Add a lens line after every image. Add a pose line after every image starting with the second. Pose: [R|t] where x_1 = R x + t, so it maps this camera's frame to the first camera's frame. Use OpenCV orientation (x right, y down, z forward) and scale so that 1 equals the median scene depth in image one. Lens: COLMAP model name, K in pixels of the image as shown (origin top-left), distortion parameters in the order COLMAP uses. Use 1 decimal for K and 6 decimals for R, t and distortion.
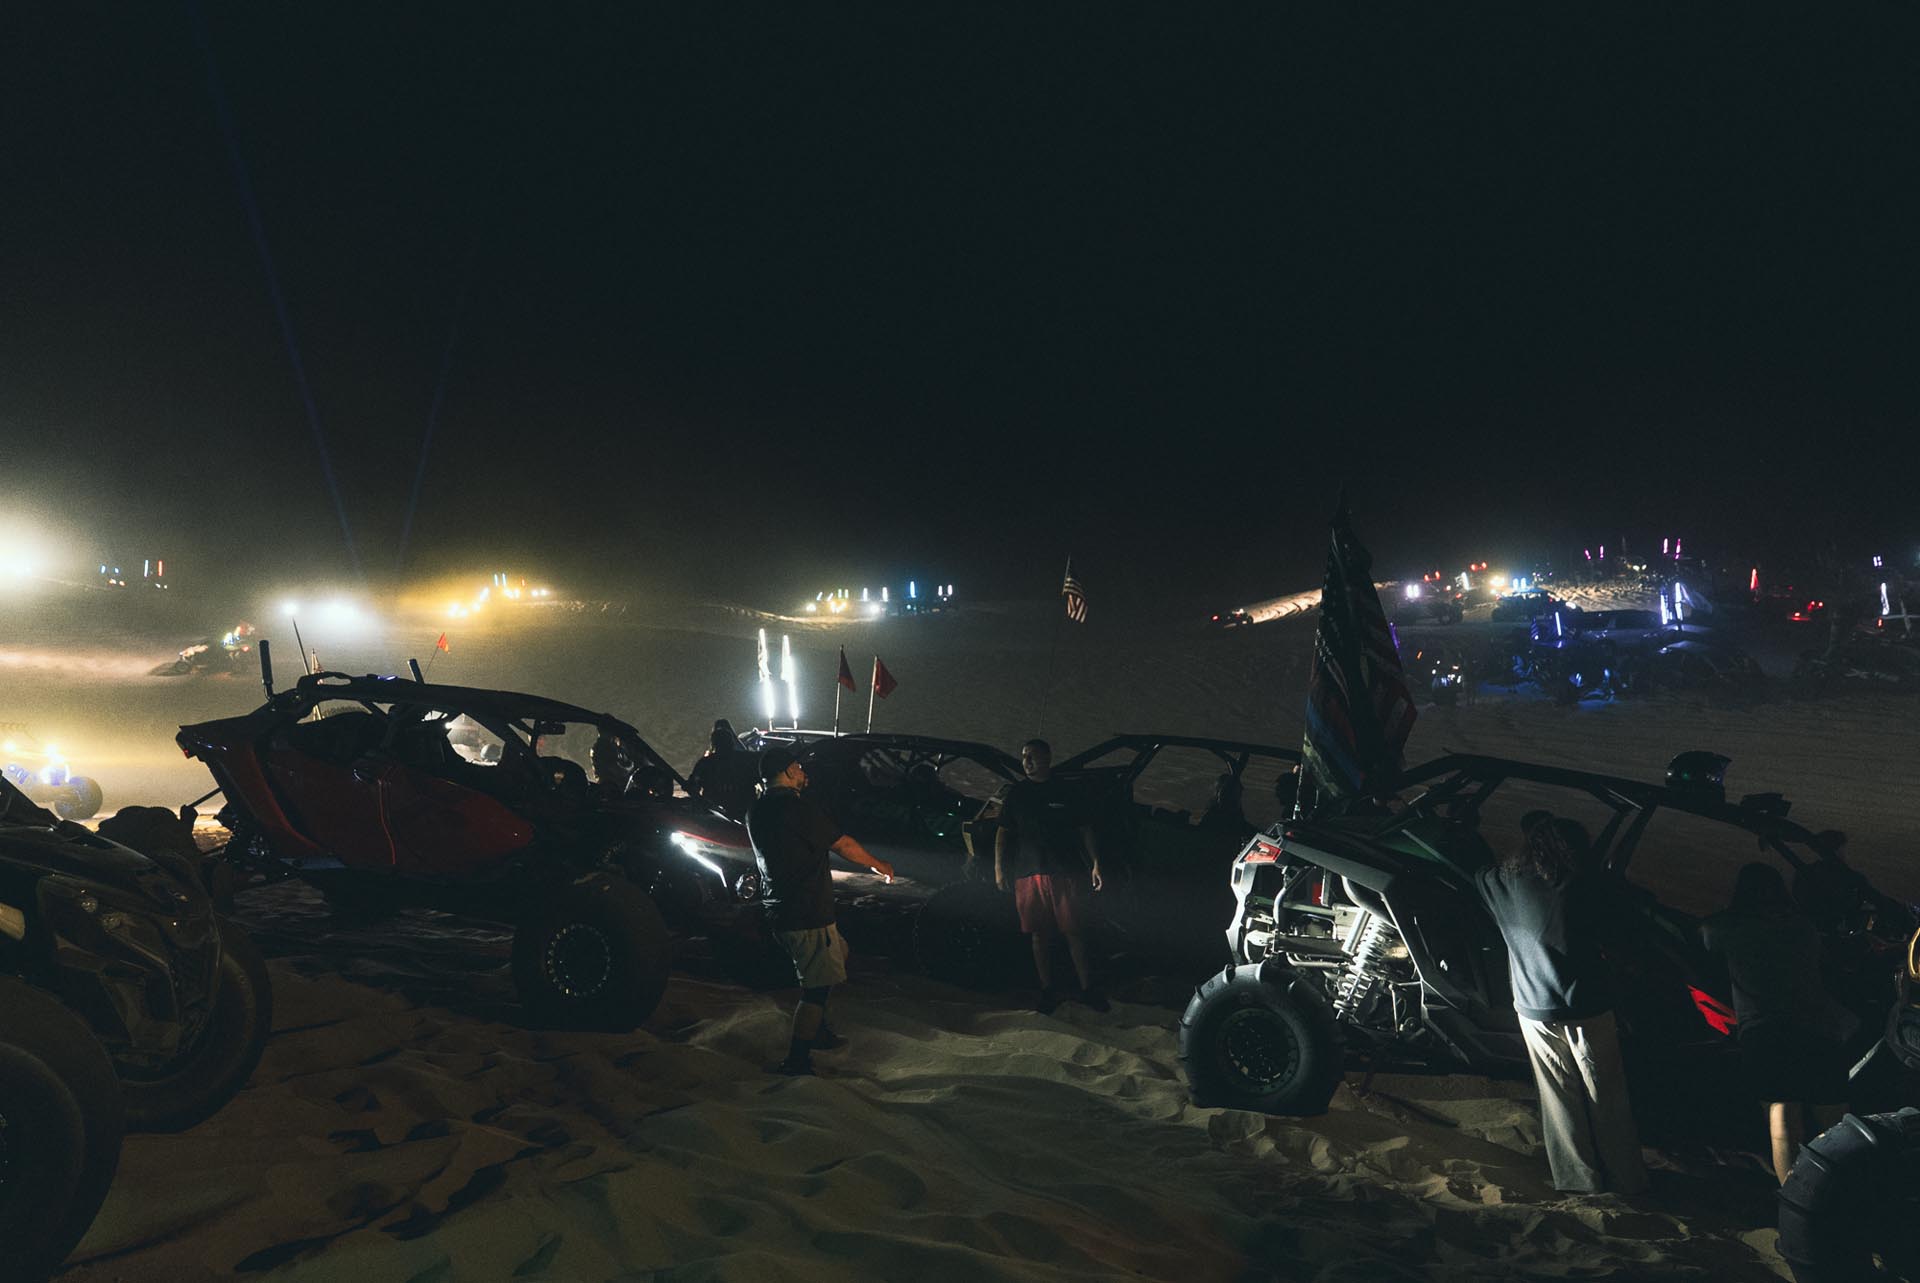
lens RADIAL K [[1325.0, 0, 957.9], [0, 1325.0, 644.0], [0, 0, 1]] dist [-0.034453, 0.023433]
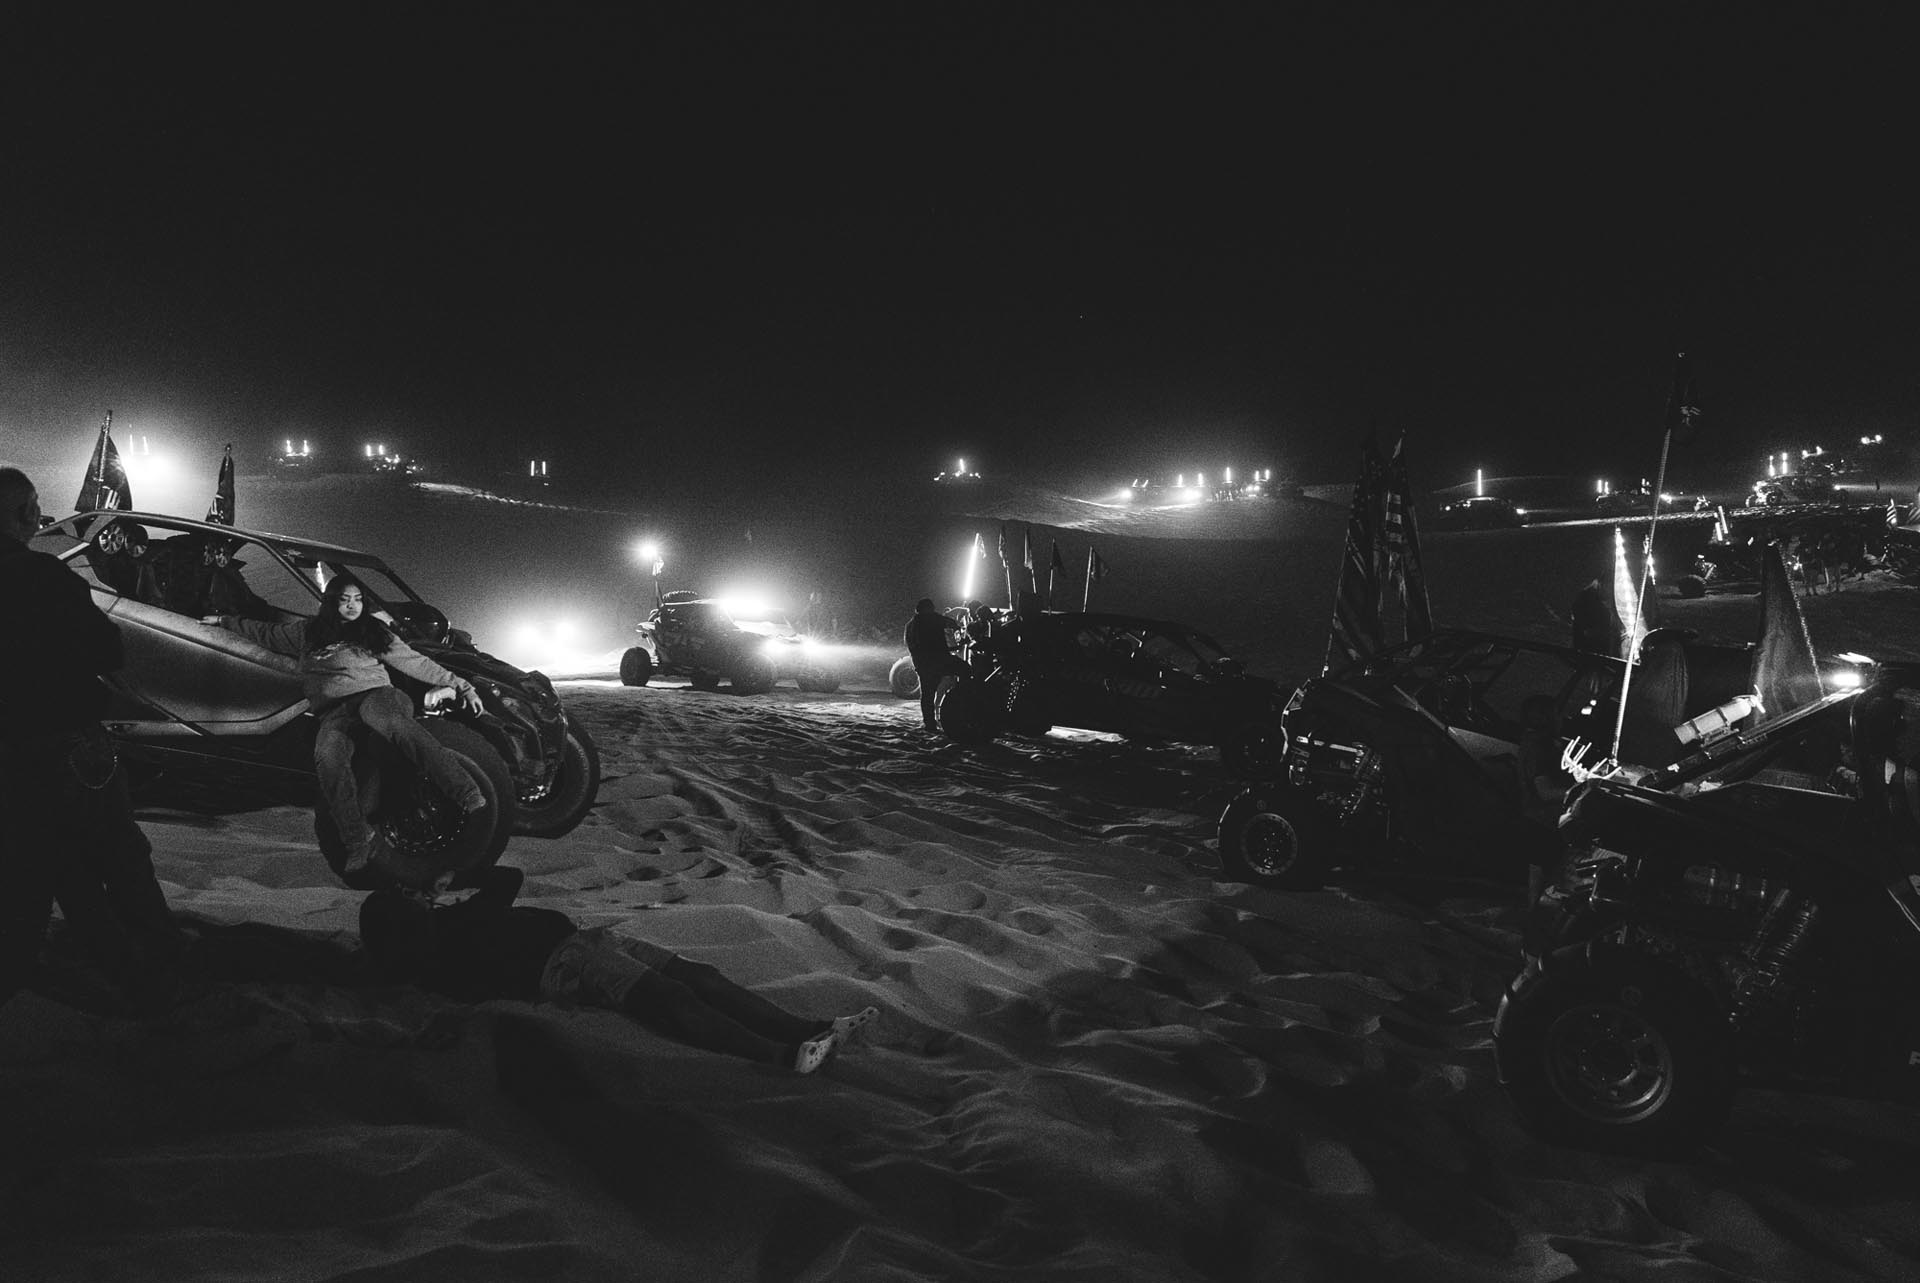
lens RADIAL K [[1325.0, 0, 957.9], [0, 1325.0, 644.0], [0, 0, 1]] dist [-0.034453, 0.023433]
pose [[0.969873, 0.014484, -0.243179, 0.236551], [0.006620, 0.996295, 0.085745, -0.013710], [0.243520, -0.084771, 0.966184, -0.357111]]
